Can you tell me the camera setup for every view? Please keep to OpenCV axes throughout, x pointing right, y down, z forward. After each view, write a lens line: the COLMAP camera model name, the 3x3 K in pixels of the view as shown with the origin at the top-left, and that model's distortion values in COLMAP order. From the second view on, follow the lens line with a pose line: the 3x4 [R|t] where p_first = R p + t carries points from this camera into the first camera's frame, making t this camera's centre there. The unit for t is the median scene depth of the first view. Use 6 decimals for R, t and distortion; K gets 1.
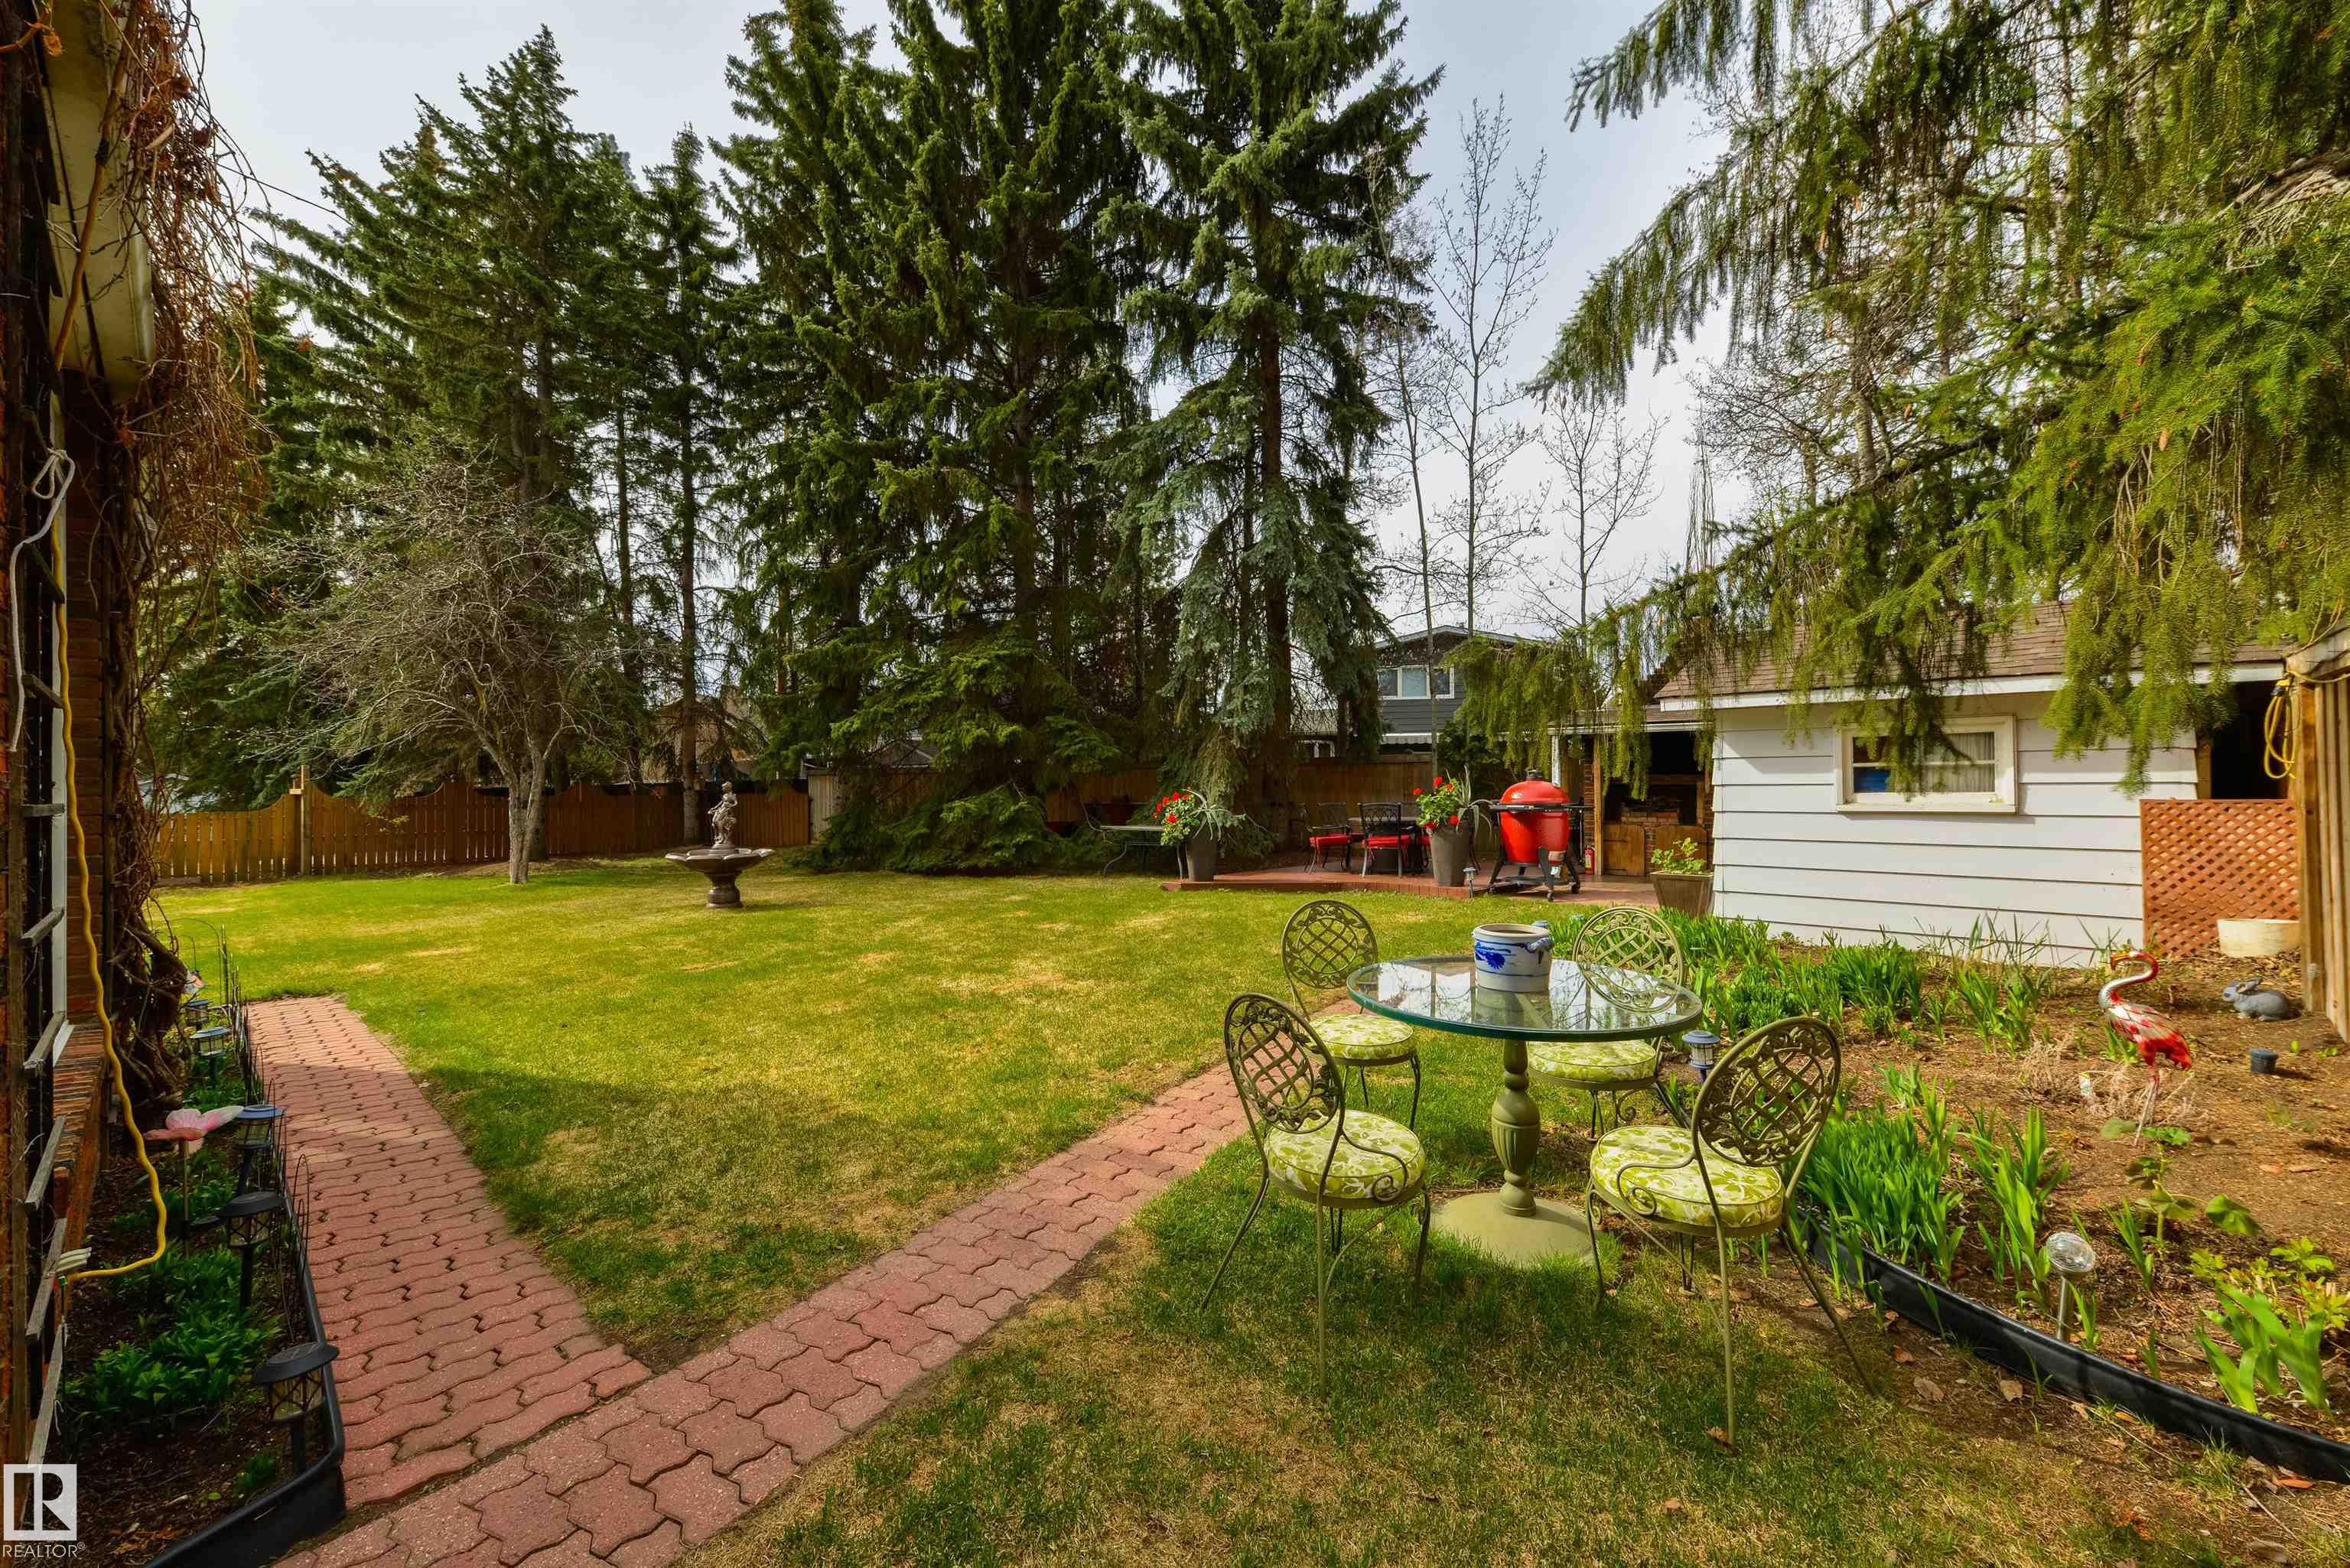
lens RADIAL K [[944.2, 0, 1175.0], [0, 944.2, 784.0], [0, 0, 1]] dist [0.021481, 0.000004]
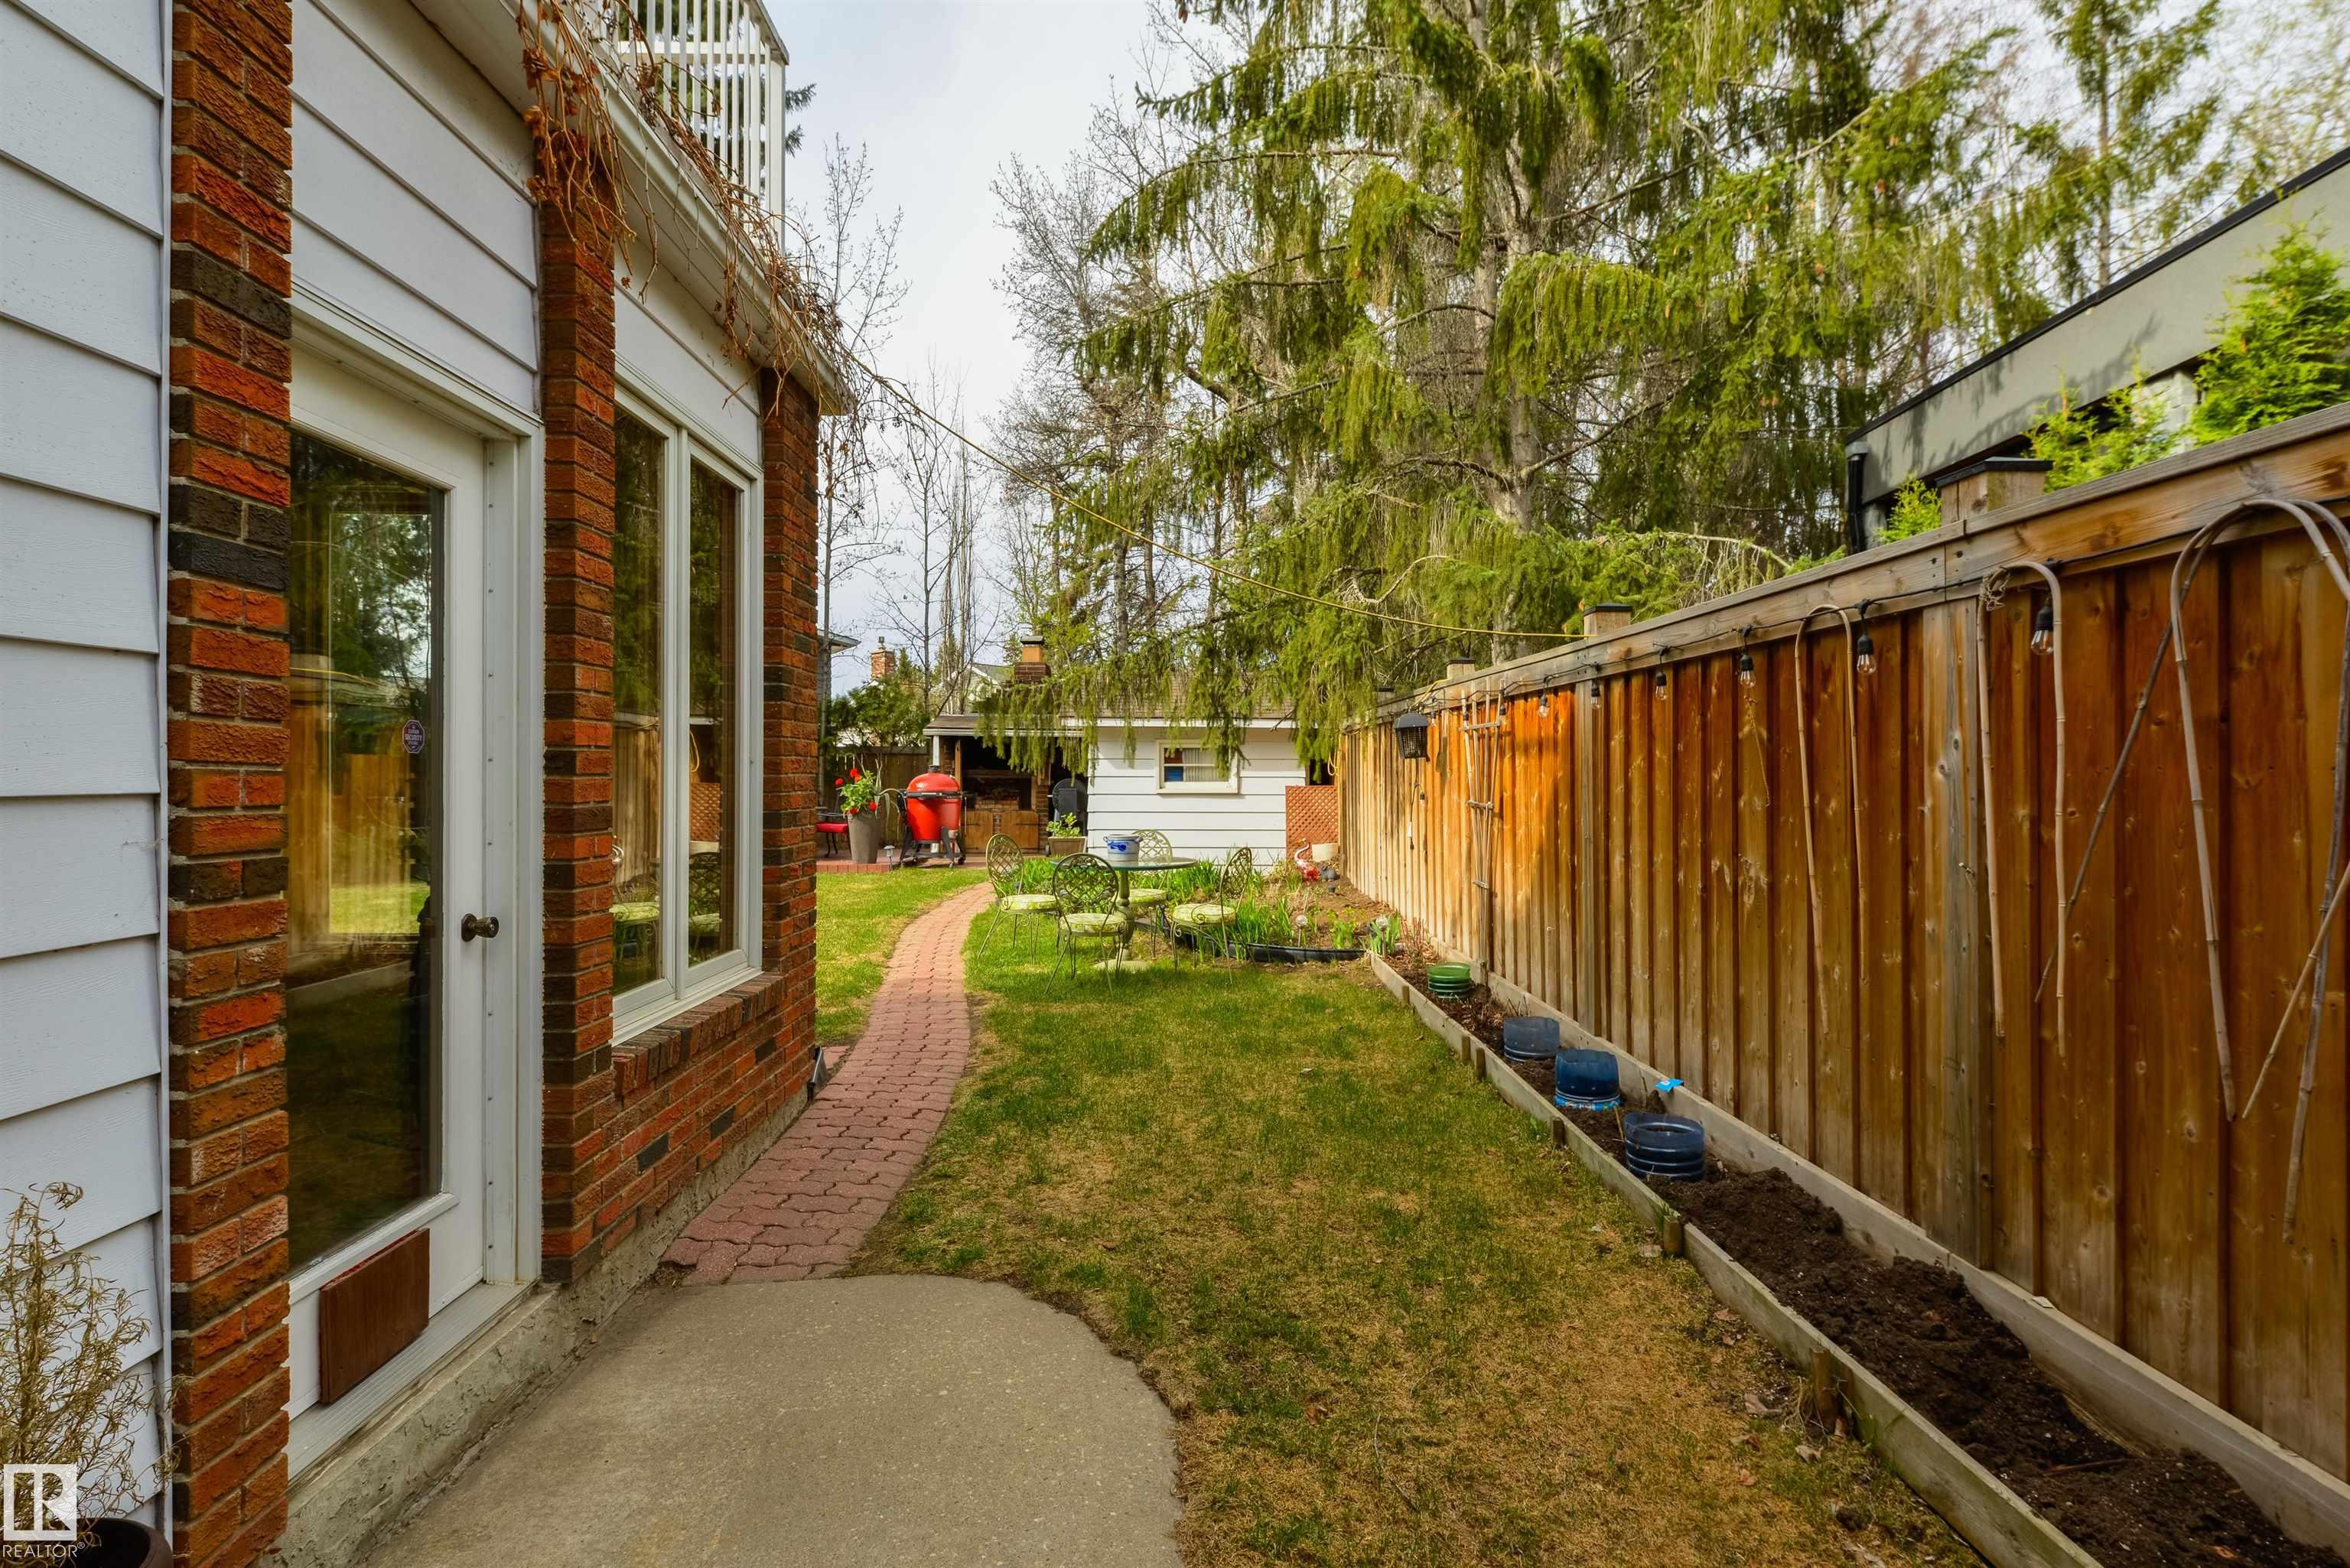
lens RADIAL K [[1225.4, 0, 1175.0], [0, 1225.4, 784.0], [0, 0, 1]] dist [-0.000468, -0.000056]
pose [[0.735904, 0.010400, 0.677006, -0.636755], [-0.009411, 0.999943, -0.005131, 0.021799], [-0.677021, -0.002596, 0.735959, -0.505136]]
